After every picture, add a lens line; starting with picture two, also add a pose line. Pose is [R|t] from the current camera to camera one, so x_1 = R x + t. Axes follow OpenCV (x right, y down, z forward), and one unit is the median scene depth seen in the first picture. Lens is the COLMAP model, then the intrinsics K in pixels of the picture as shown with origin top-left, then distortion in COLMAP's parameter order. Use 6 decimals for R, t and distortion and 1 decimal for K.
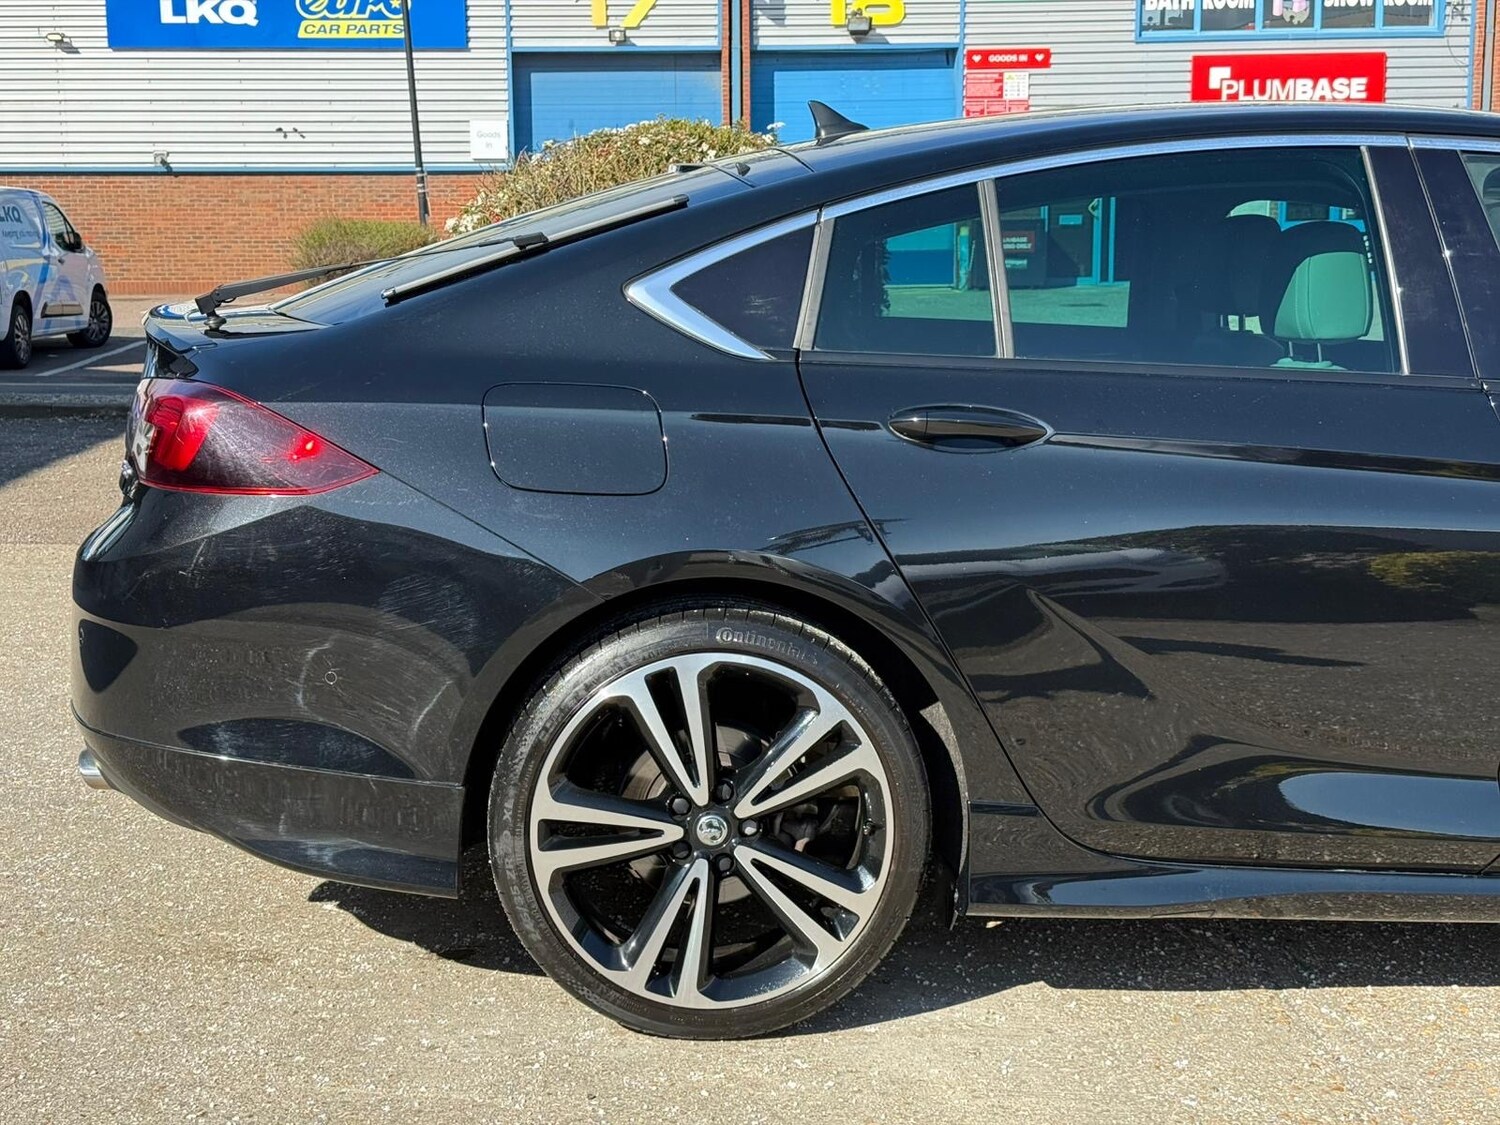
lens RADIAL K [[2060.0, 0, 750.0], [0, 2060.0, 562.5], [0, 0, 1]] dist [0.151423, -0.320743]
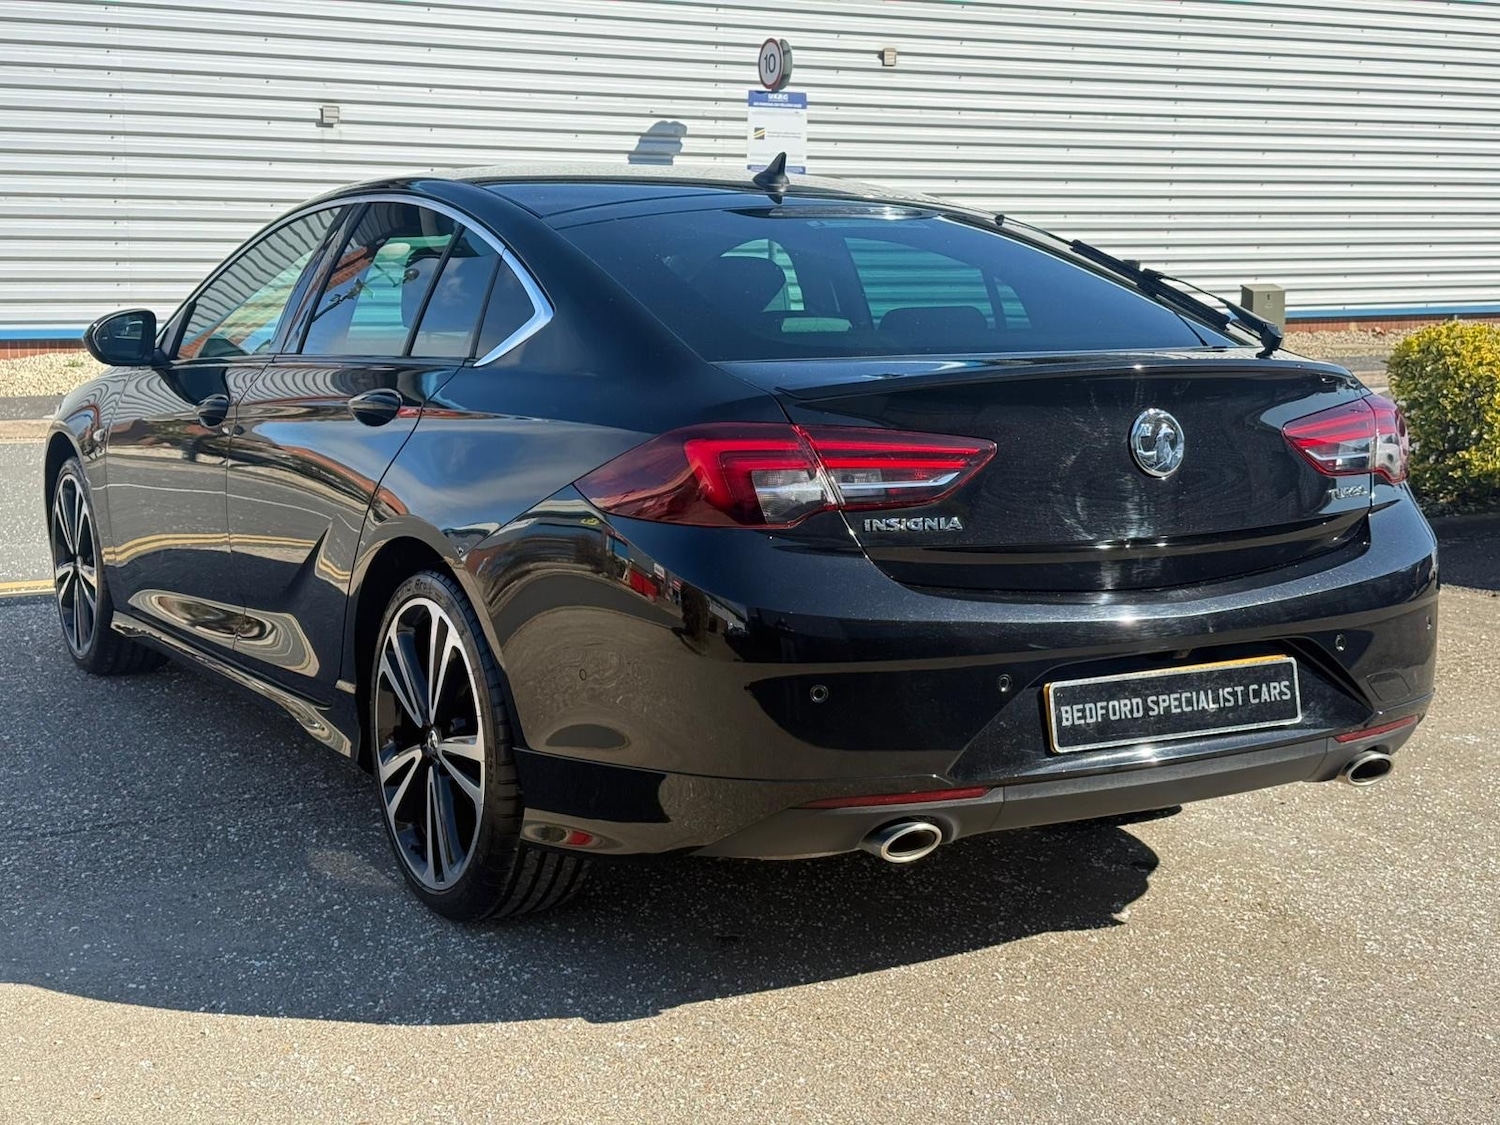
lens RADIAL K [[2042.1, 0, 750.0], [0, 2042.1, 562.5], [0, 0, 1]] dist [0.088022, 0.054585]
pose [[-0.419671, -0.147399, 0.895628, -0.094340], [0.133415, 0.965992, 0.221494, -0.024030], [-0.897818, 0.212445, -0.385733, 0.140709]]
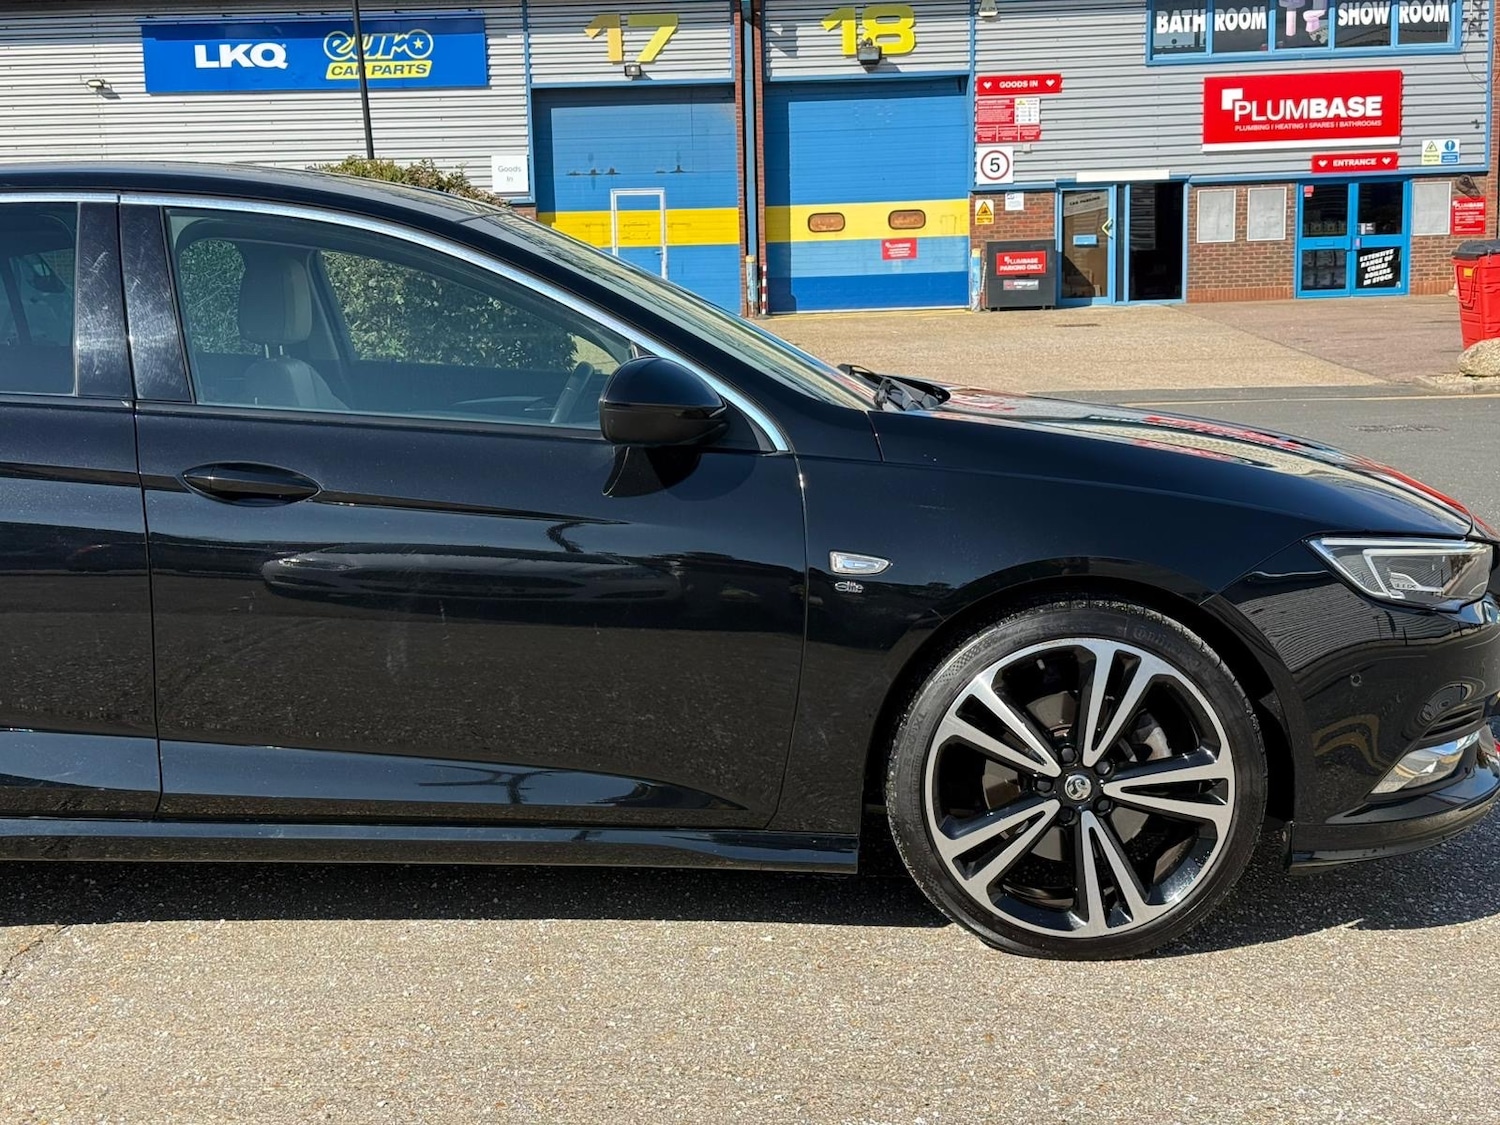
lens RADIAL K [[2060.0, 0, 750.0], [0, 2060.0, 562.5], [0, 0, 1]] dist [0.151423, -0.320743]
pose [[0.997872, -0.006268, -0.064902, 0.058121], [0.005445, 0.999903, -0.012843, 0.001686], [0.064976, 0.012463, 0.997809, -0.011256]]
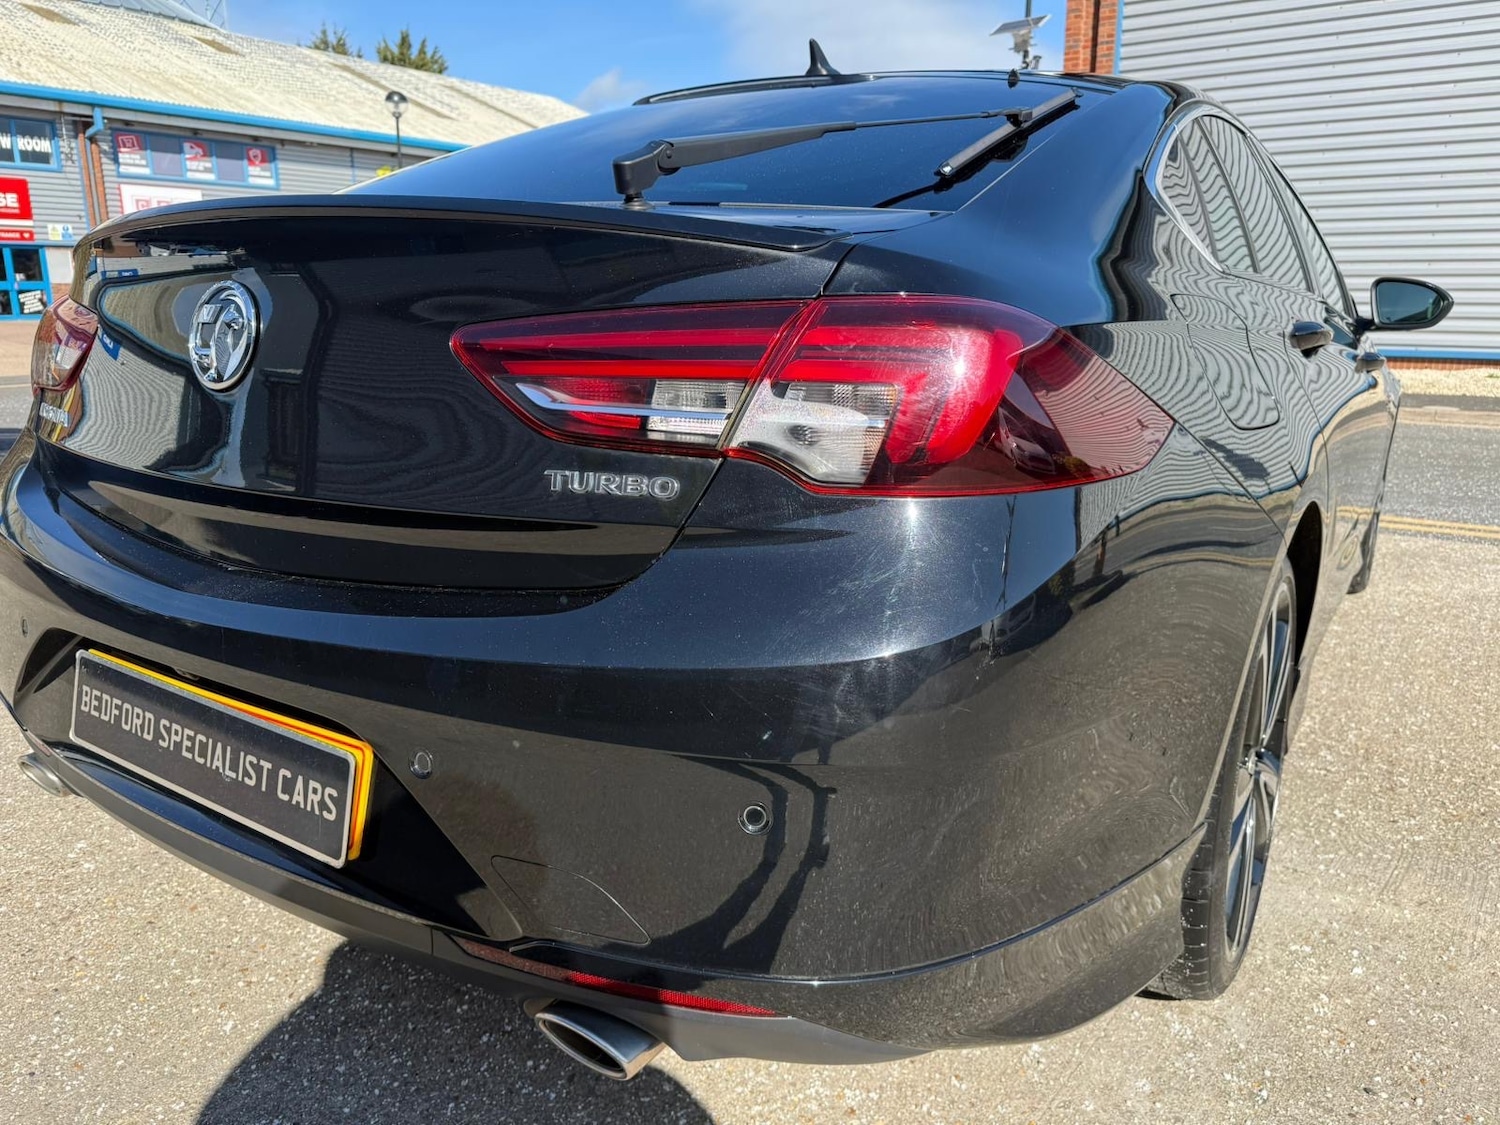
lens RADIAL K [[1052.8, 0, 736.9], [0, 1052.8, 557.5], [0, 0, 1]] dist [0.018706, -0.029644]
pose [[0.611943, -0.186232, 0.768664, -0.040190], [0.121555, 0.982481, 0.141264, -0.004985], [-0.781505, 0.006989, 0.623859, 0.066799]]
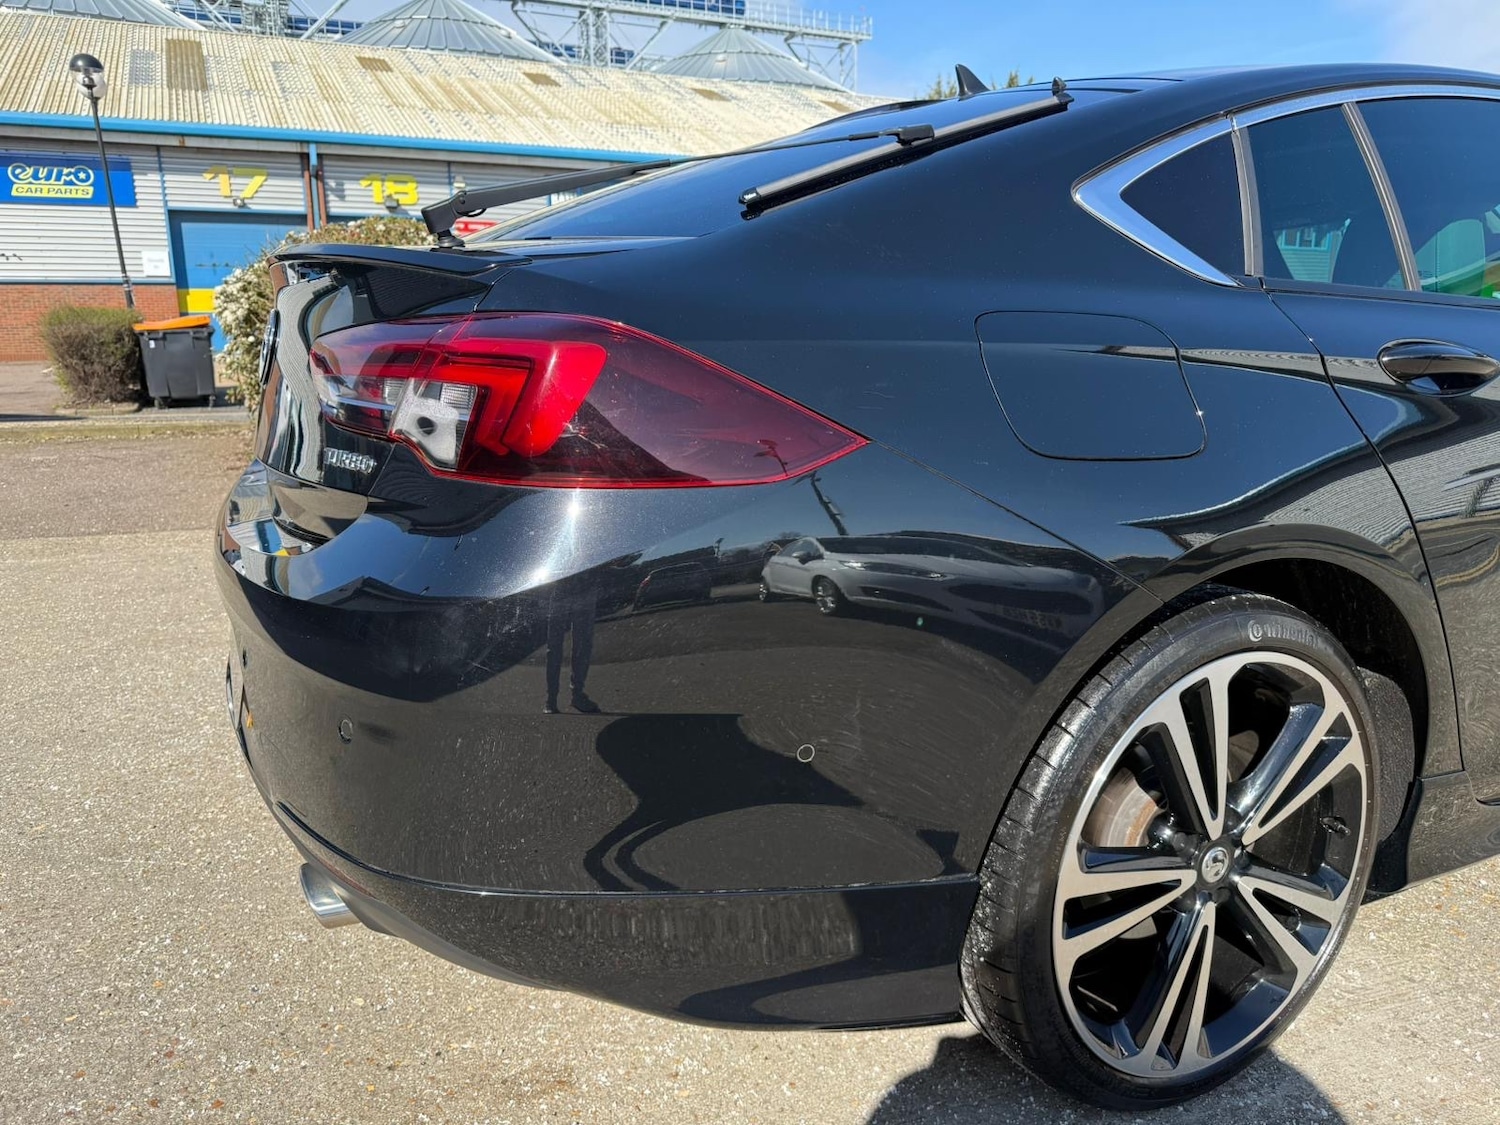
lens RADIAL K [[1043.8, 0, 754.0], [0, 1043.8, 559.2], [0, 0, 1]] dist [0.029634, -0.029355]
pose [[0.921779, -0.081640, 0.379023, -0.025573], [0.059656, 0.995803, 0.069409, -0.002377], [-0.383098, -0.041369, 0.922781, 0.052534]]
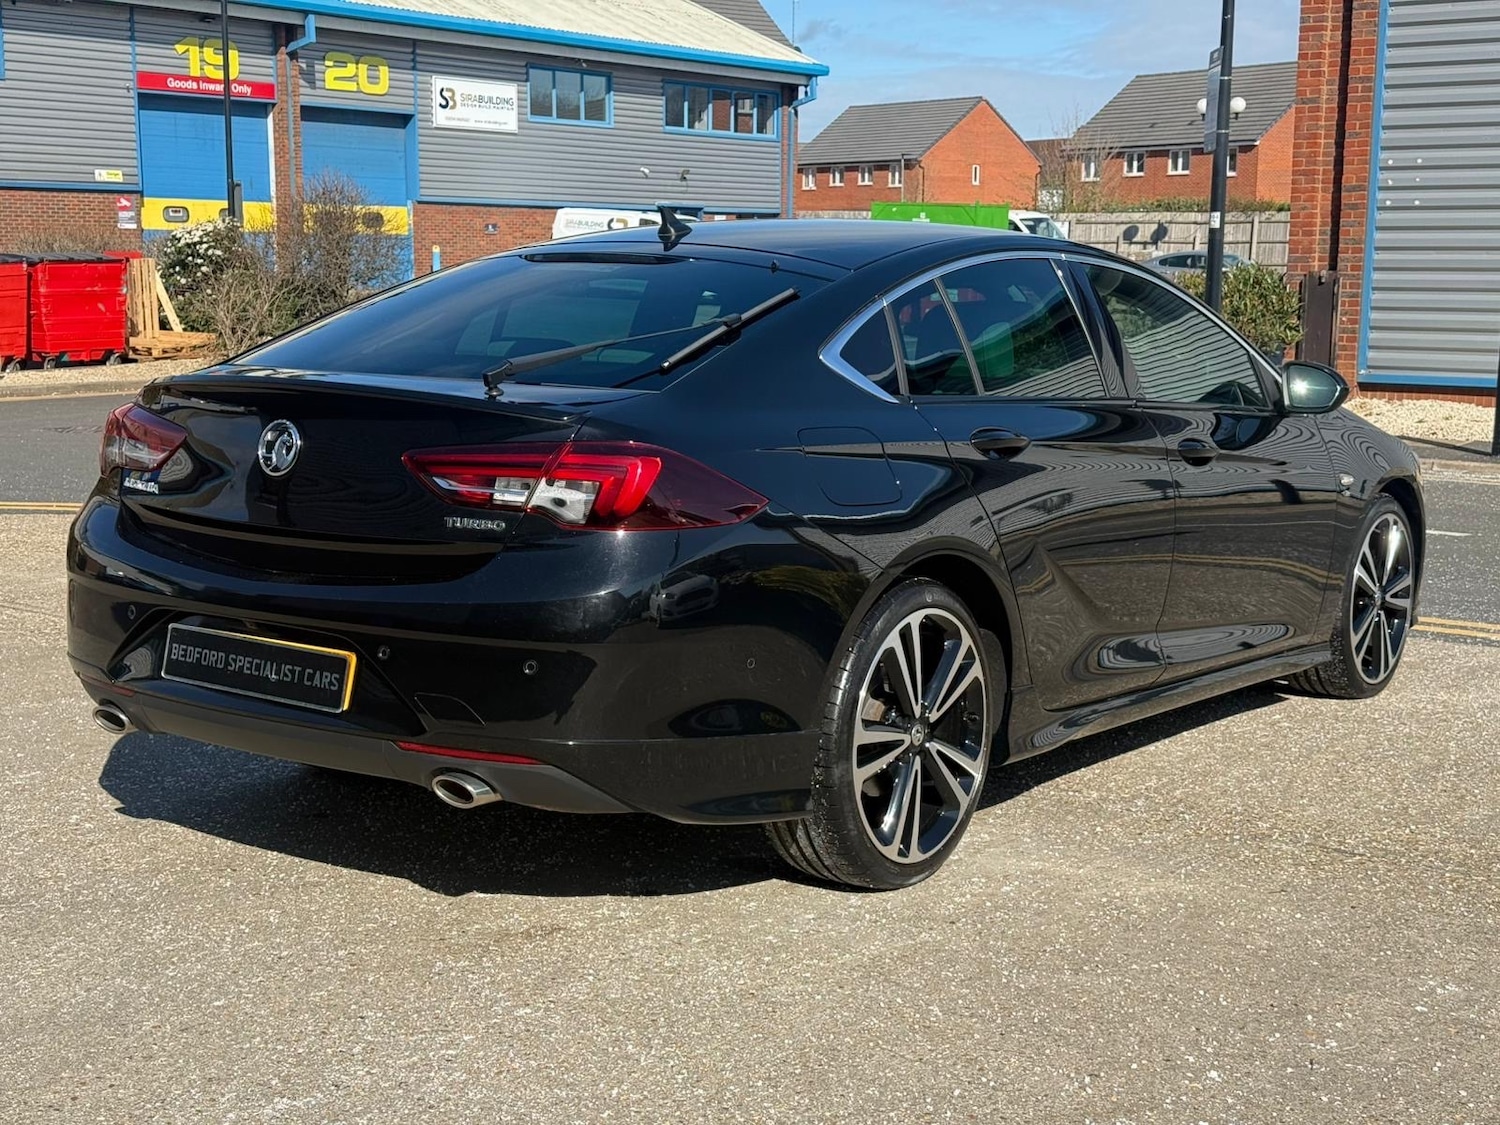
lens RADIAL K [[2042.1, 0, 750.0], [0, 2042.1, 562.5], [0, 0, 1]] dist [0.088022, 0.054585]
pose [[0.642619, -0.102518, 0.759296, -0.087268], [0.108080, 0.993228, 0.042631, -0.004591], [-0.758524, 0.054669, 0.649348, 0.012908]]
